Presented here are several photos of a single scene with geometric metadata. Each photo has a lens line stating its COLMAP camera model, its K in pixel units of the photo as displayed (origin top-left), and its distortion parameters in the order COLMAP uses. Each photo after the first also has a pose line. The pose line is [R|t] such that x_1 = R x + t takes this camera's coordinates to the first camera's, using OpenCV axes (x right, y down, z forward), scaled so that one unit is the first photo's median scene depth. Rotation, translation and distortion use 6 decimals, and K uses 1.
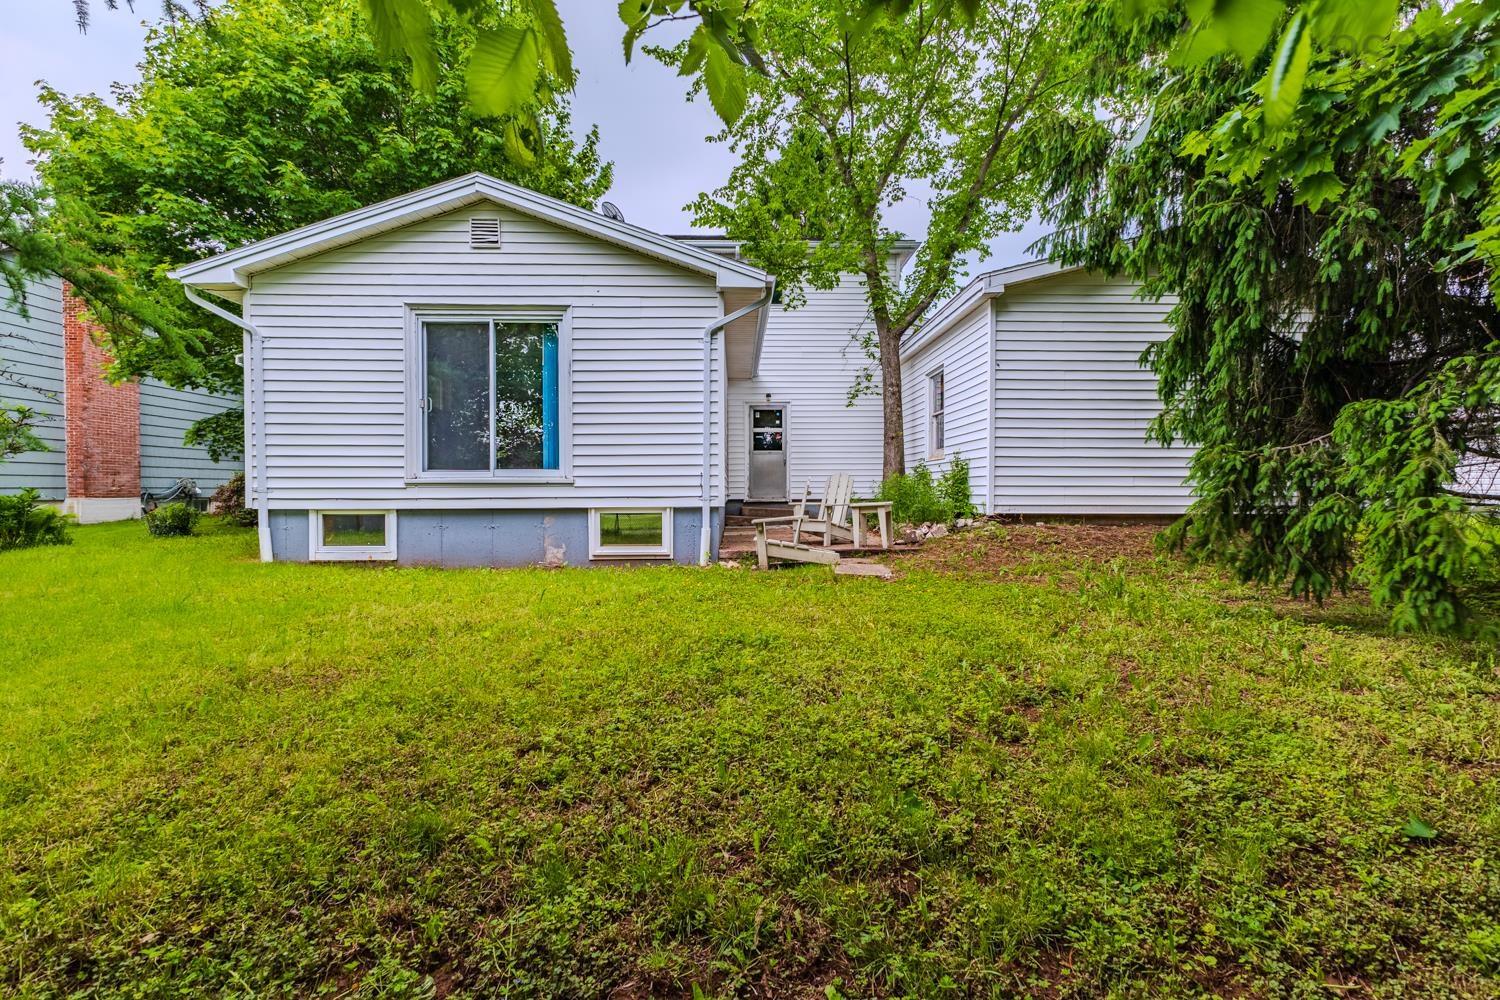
lens RADIAL K [[653.9, 0, 745.9], [0, 653.9, 498.2], [0, 0, 1]] dist [0.007200, -0.000212]
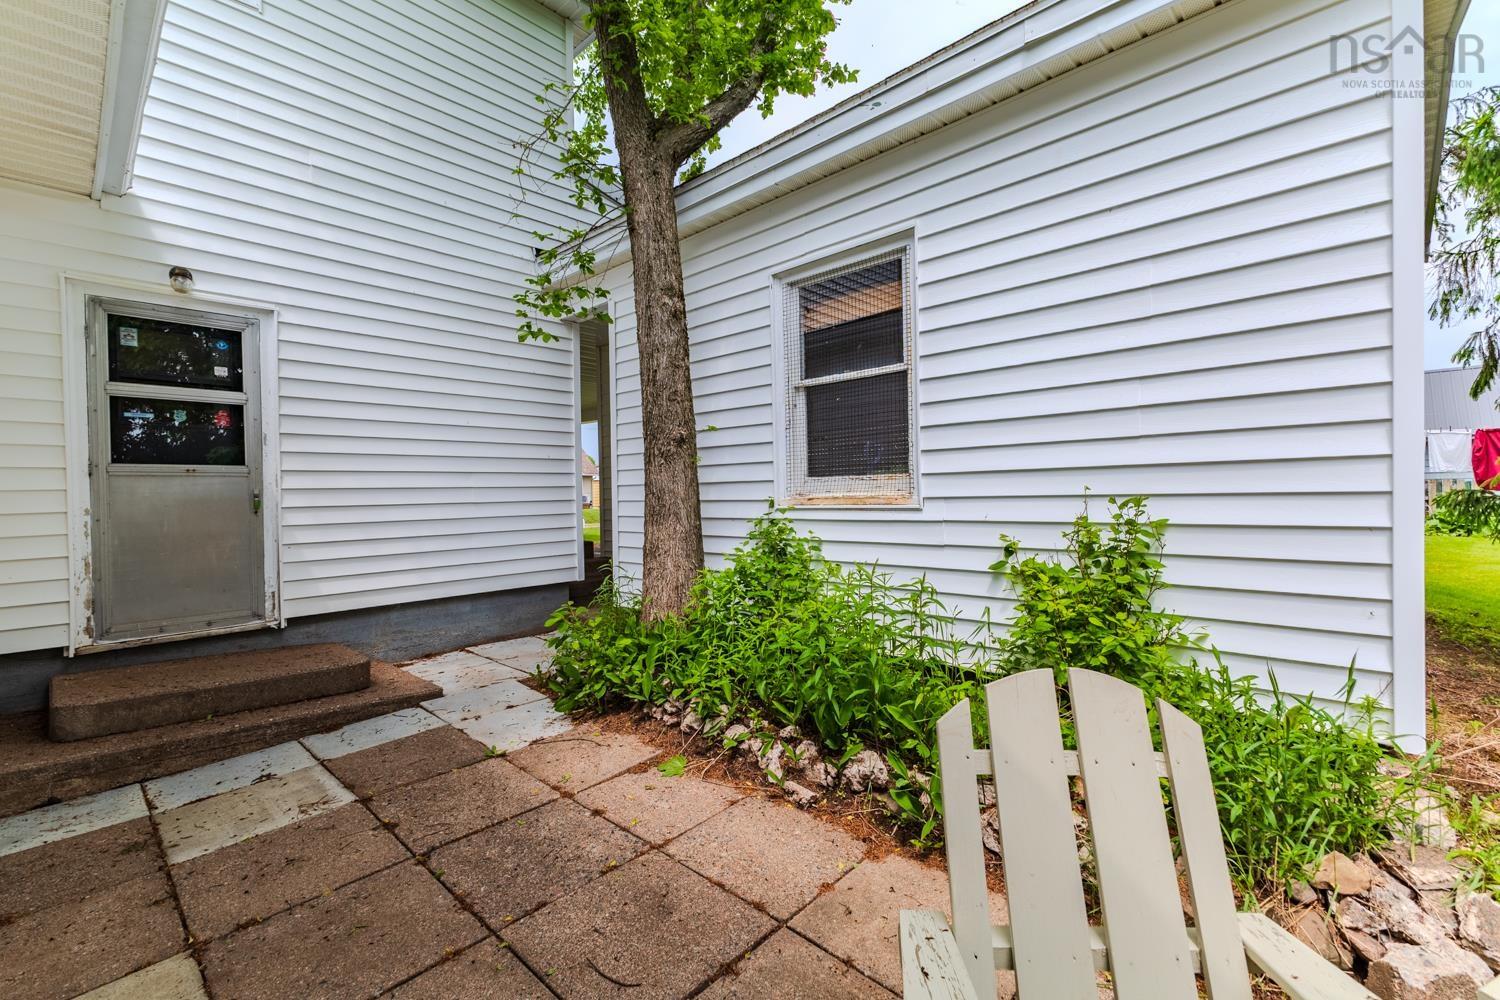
lens RADIAL K [[653.9, 0, 751.7], [0, 653.9, 489.1], [0, 0, 1]] dist [0.007200, -0.000212]
pose [[0.691337, -0.012447, 0.722425, -0.004042], [0.027965, 0.999563, -0.009539, -0.090651], [-0.721991, 0.026797, 0.691383, 1.080430]]
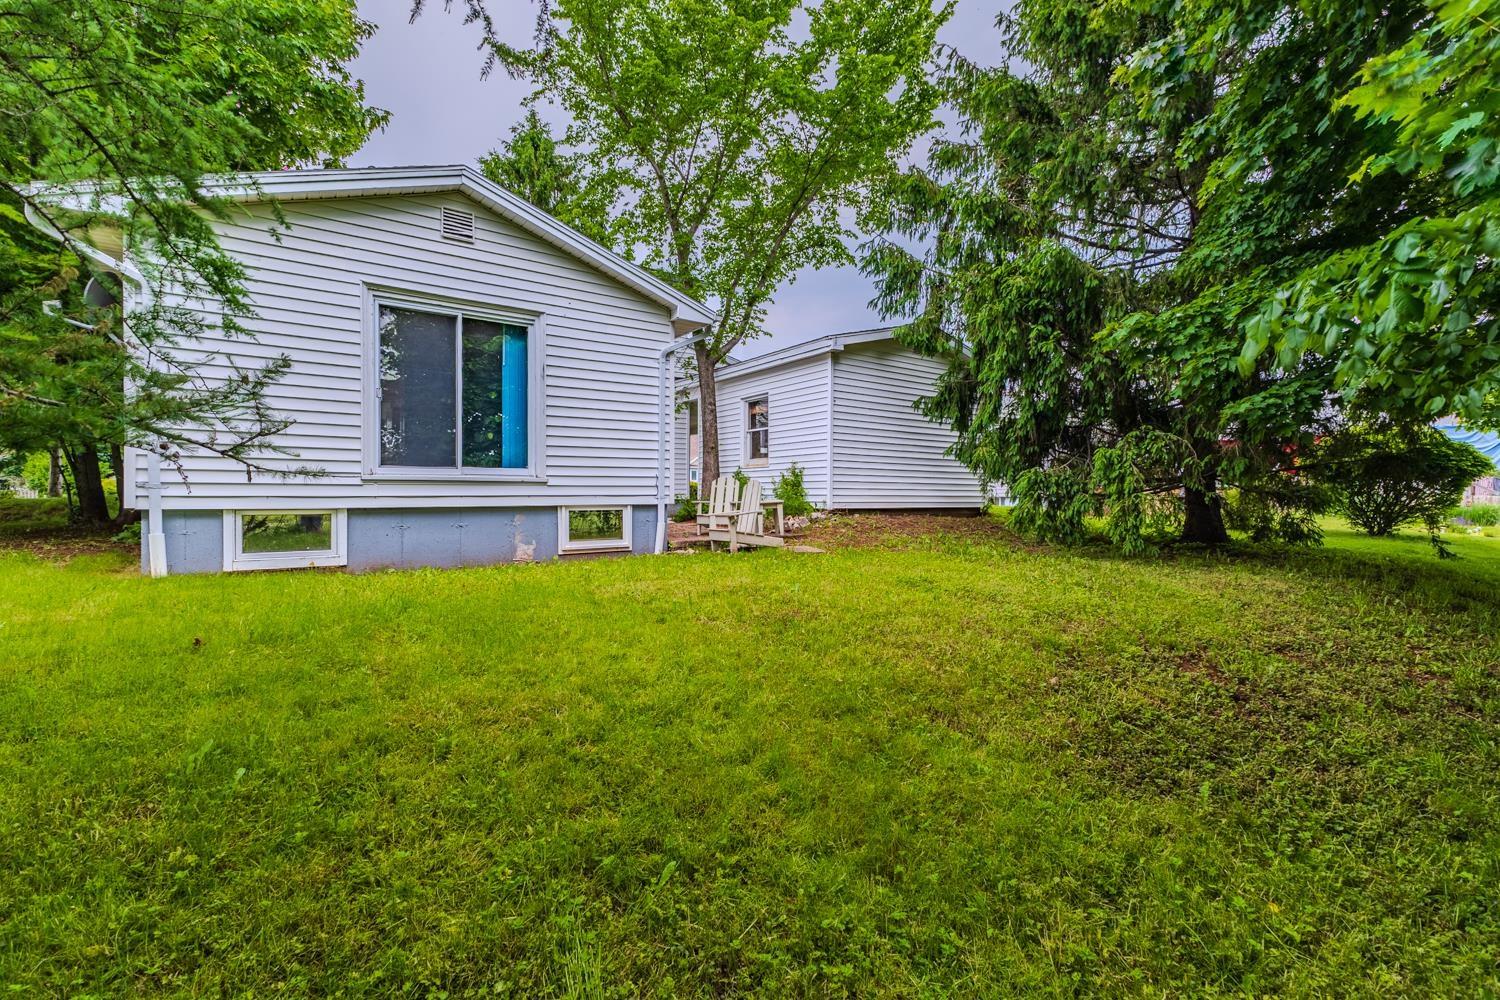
lens RADIAL K [[653.9, 0, 748.3], [0, 653.9, 495.5], [0, 0, 1]] dist [0.007200, -0.000212]
pose [[0.830365, 0.002327, 0.557215, -0.575454], [0.001566, 0.999978, -0.006510, 0.005851], [-0.557218, 0.006278, 0.830343, -0.050575]]
